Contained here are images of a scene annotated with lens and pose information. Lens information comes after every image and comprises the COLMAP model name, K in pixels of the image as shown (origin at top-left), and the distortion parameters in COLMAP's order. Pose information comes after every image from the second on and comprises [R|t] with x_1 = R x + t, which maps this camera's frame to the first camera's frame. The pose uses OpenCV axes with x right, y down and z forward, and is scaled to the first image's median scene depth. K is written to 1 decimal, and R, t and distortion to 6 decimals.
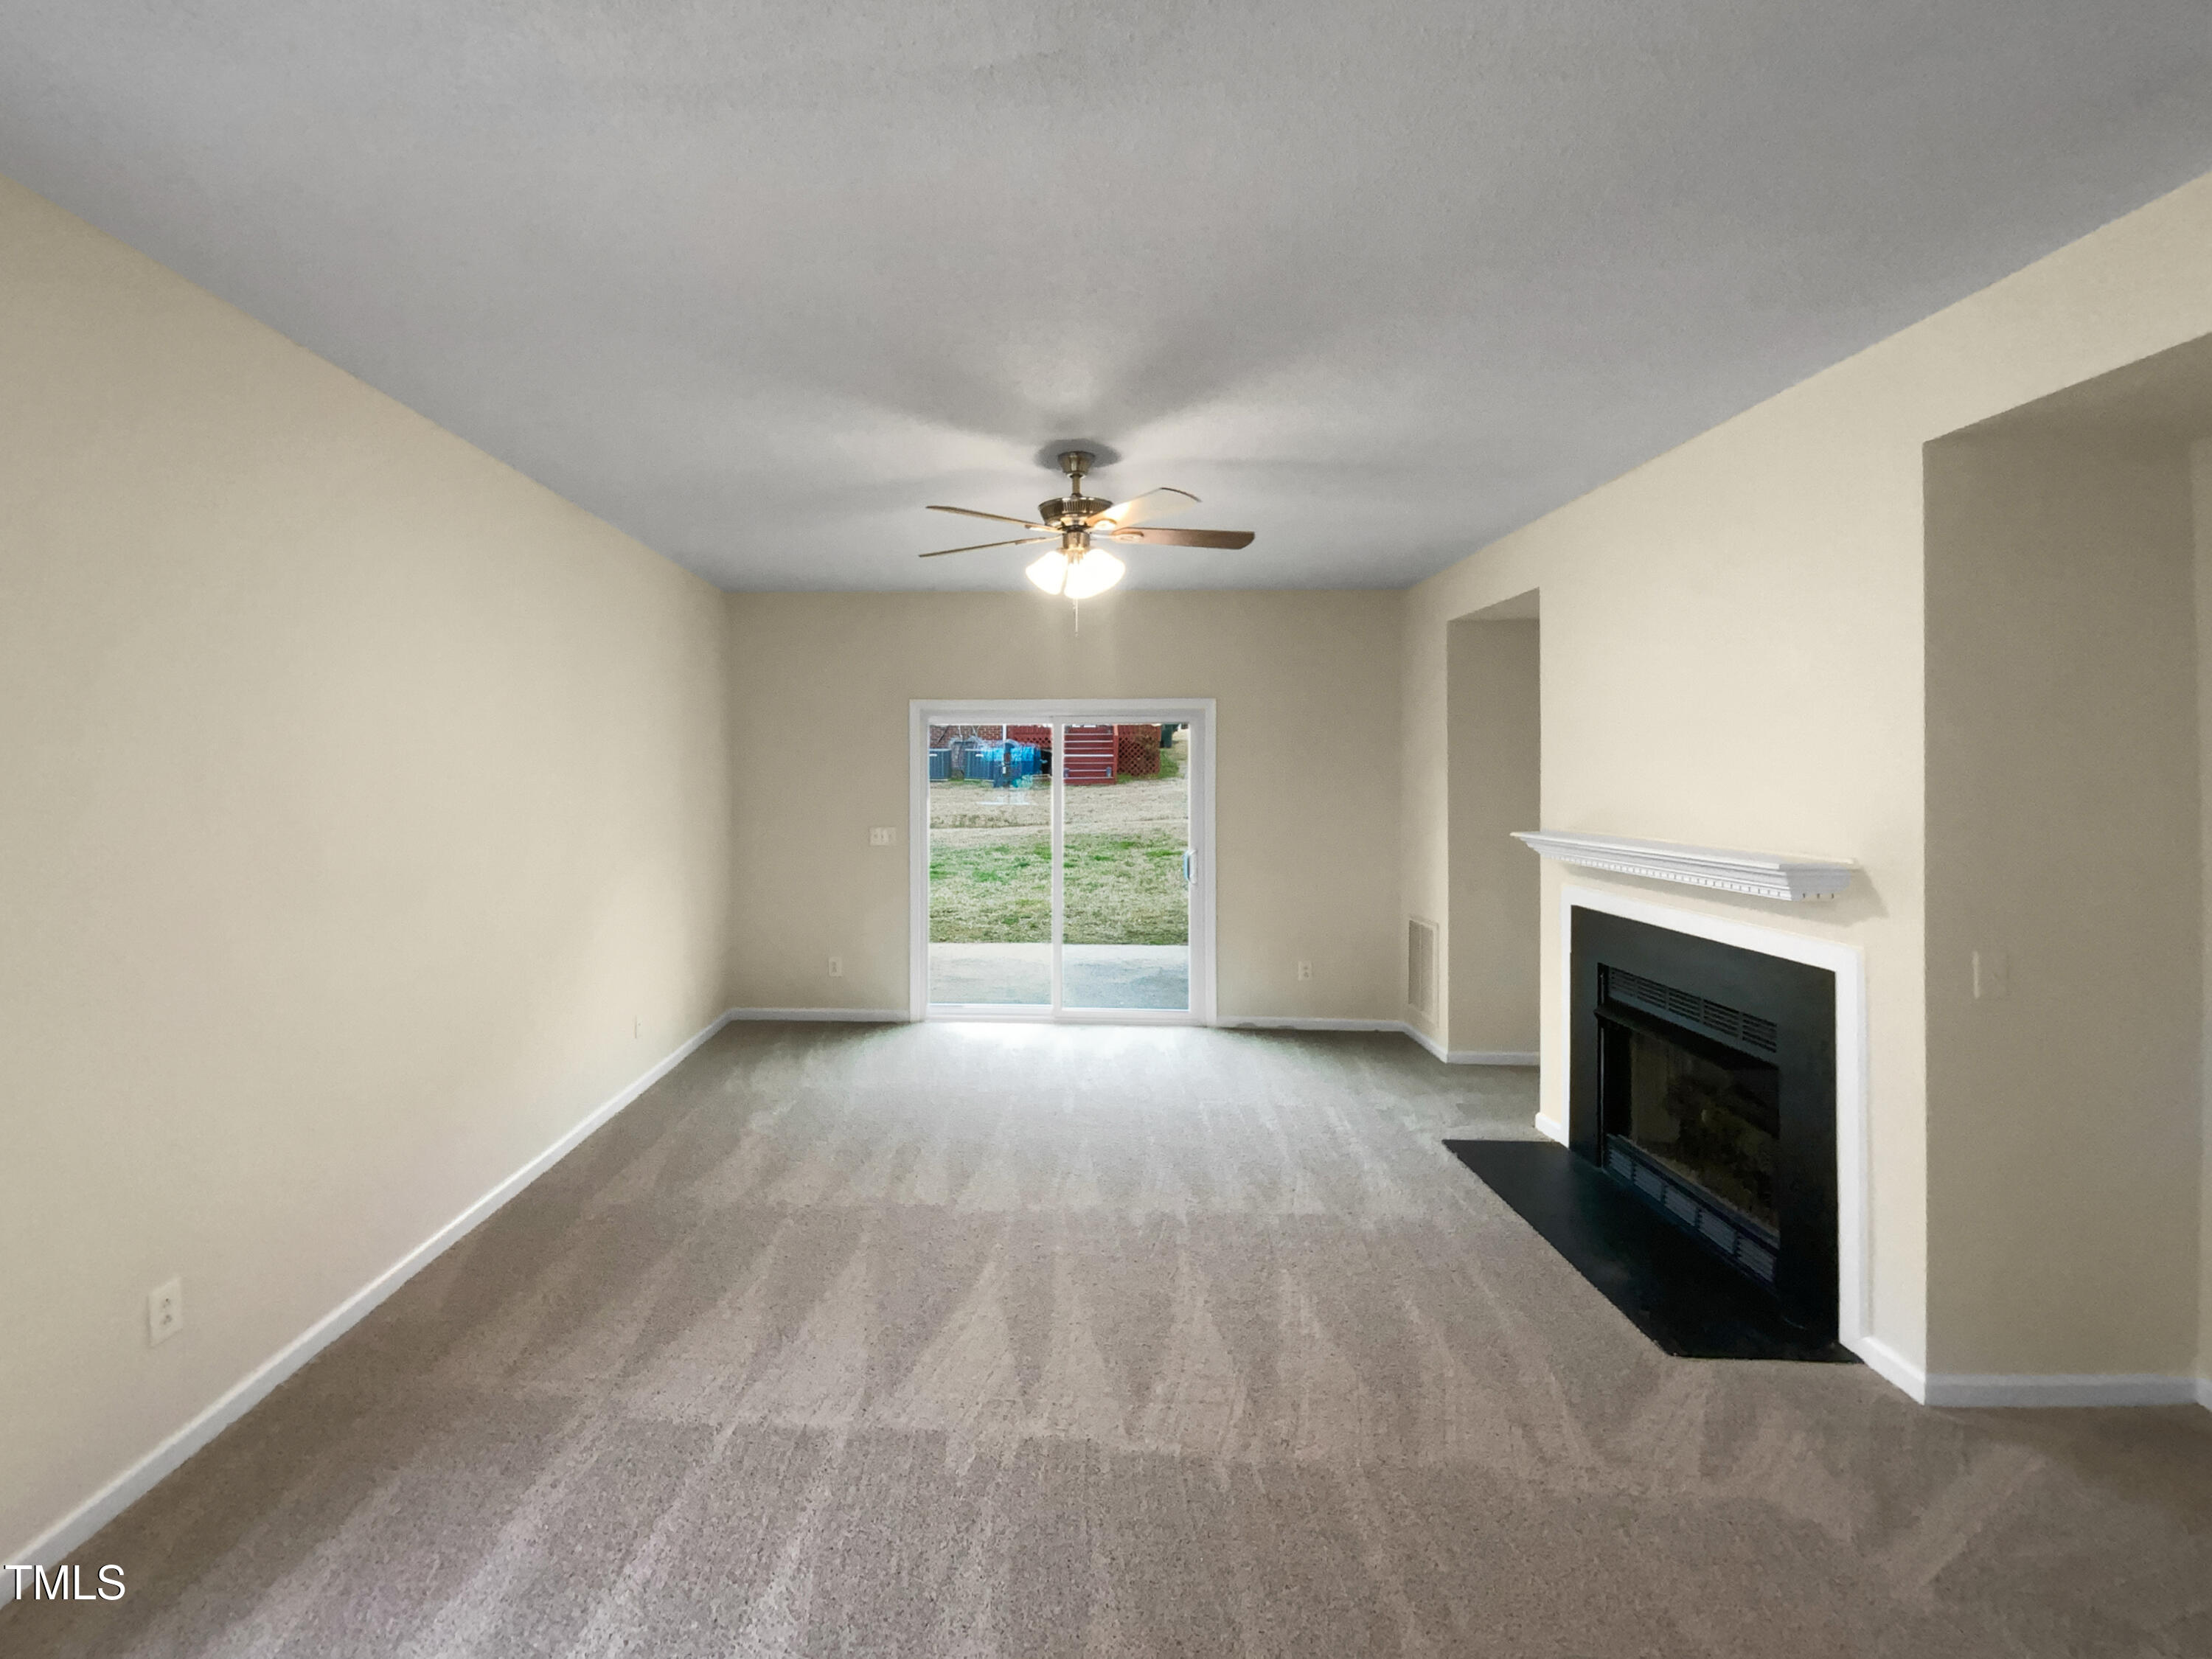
lens RADIAL K [[895.9, 0, 1103.3], [0, 895.9, 832.6], [0, 0, 1]] dist [-0.002224, -0.000898]
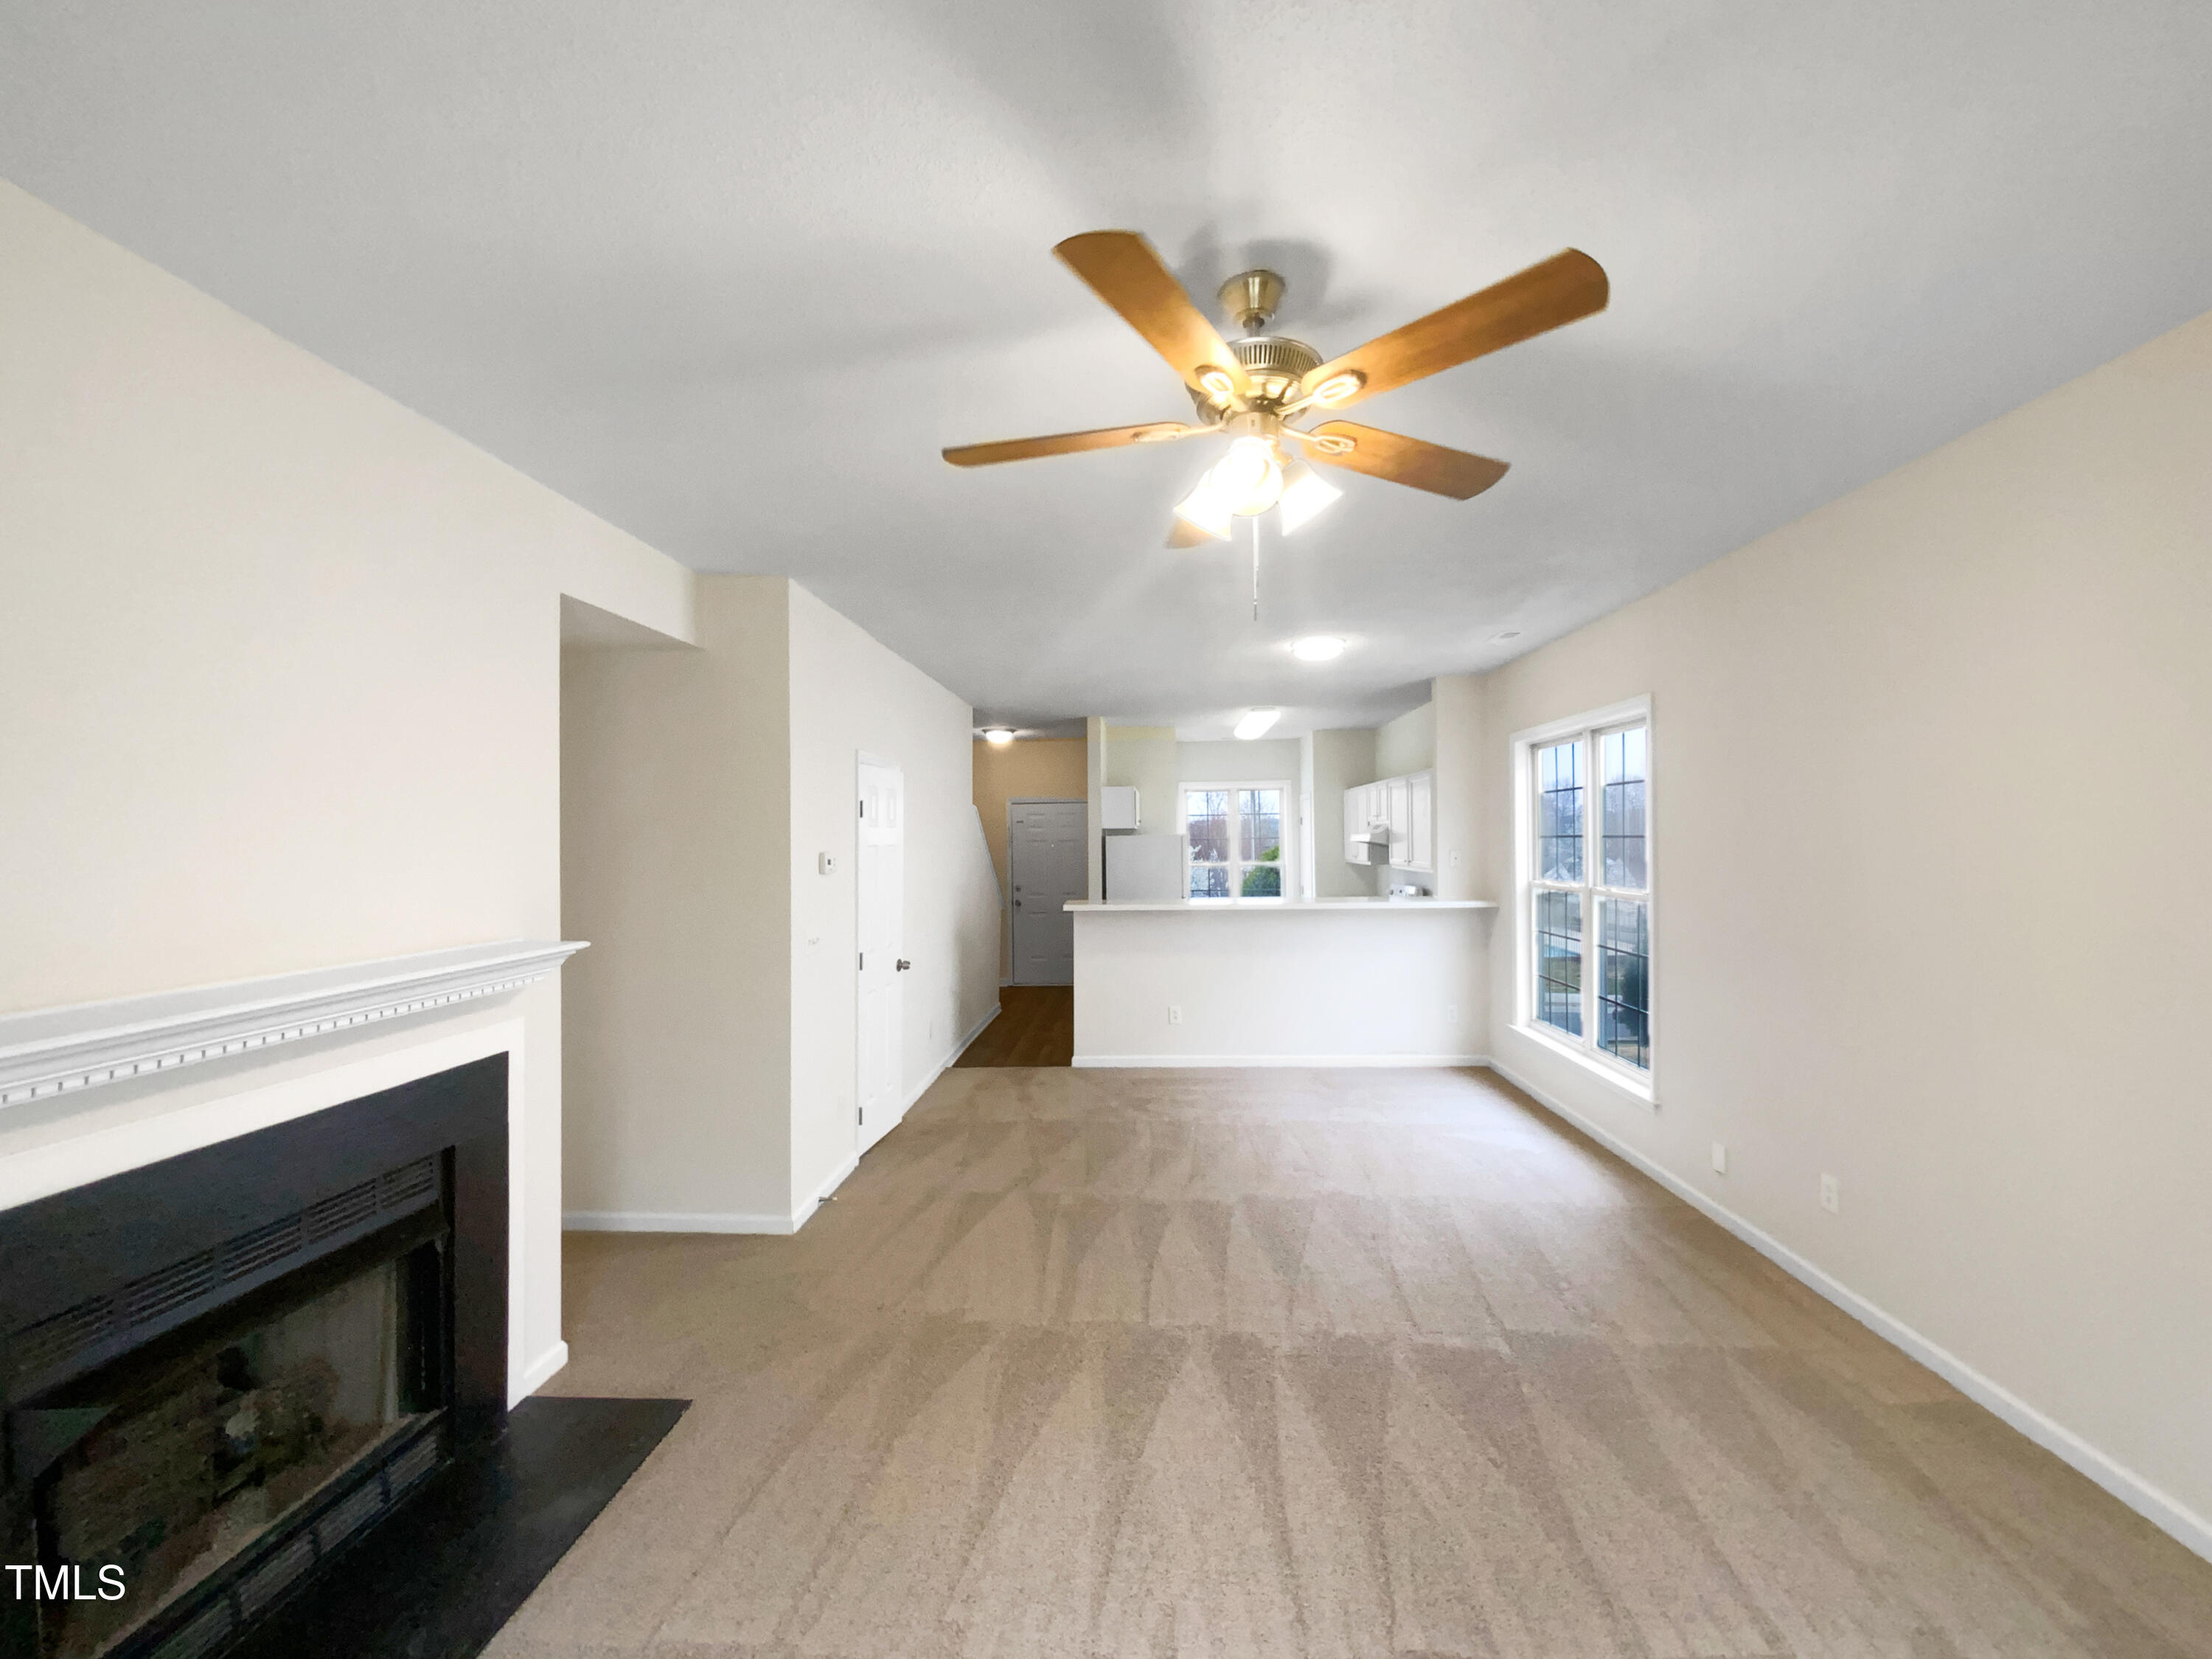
lens RADIAL K [[895.9, 0, 1119.0], [0, 895.9, 835.0], [0, 0, 1]] dist [-0.002224, -0.000898]
pose [[-0.988349, -0.002242, 0.152188, -0.020955], [0.007721, 0.997866, 0.064842, -0.130311], [-0.152008, 0.065261, -0.986222, 1.590929]]
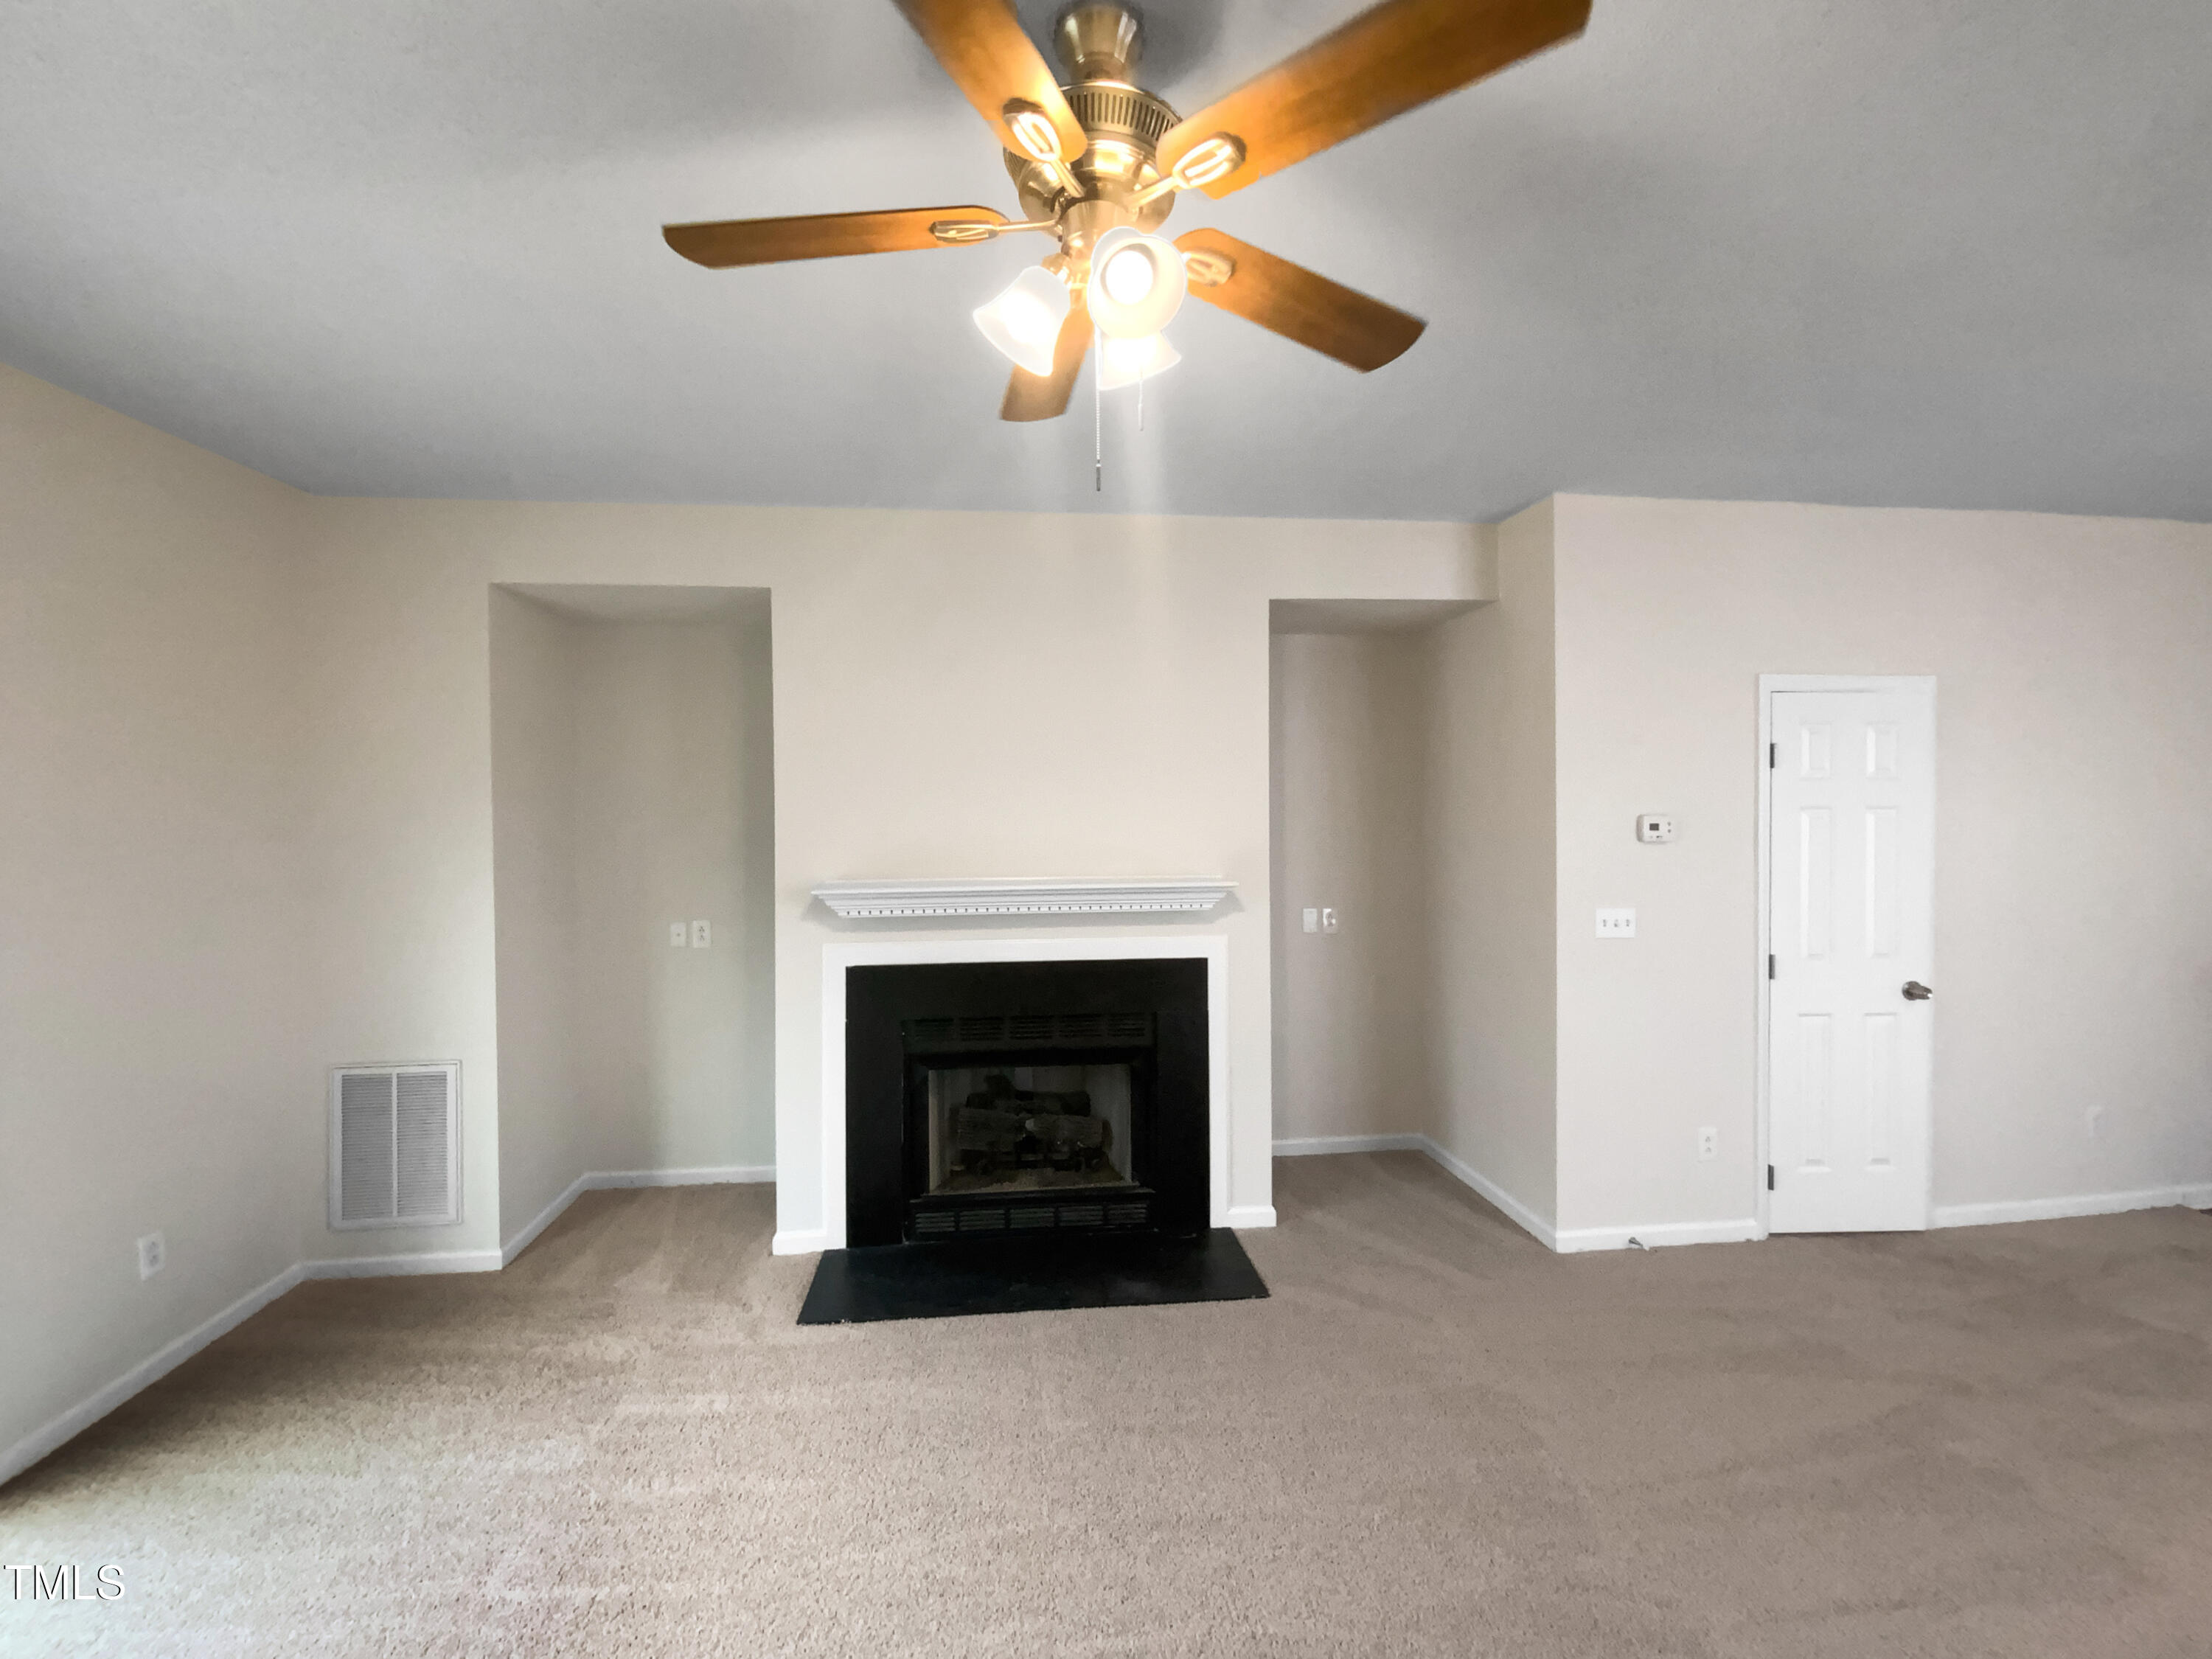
lens RADIAL K [[895.9, 0, 1086.6], [0, 895.9, 825.4], [0, 0, 1]] dist [-0.002224, -0.000898]
pose [[-0.025011, -0.015698, 0.999564, -0.454965], [0.069938, 0.997399, 0.017414, -0.070623], [-0.997238, 0.070343, -0.023848, 1.005860]]
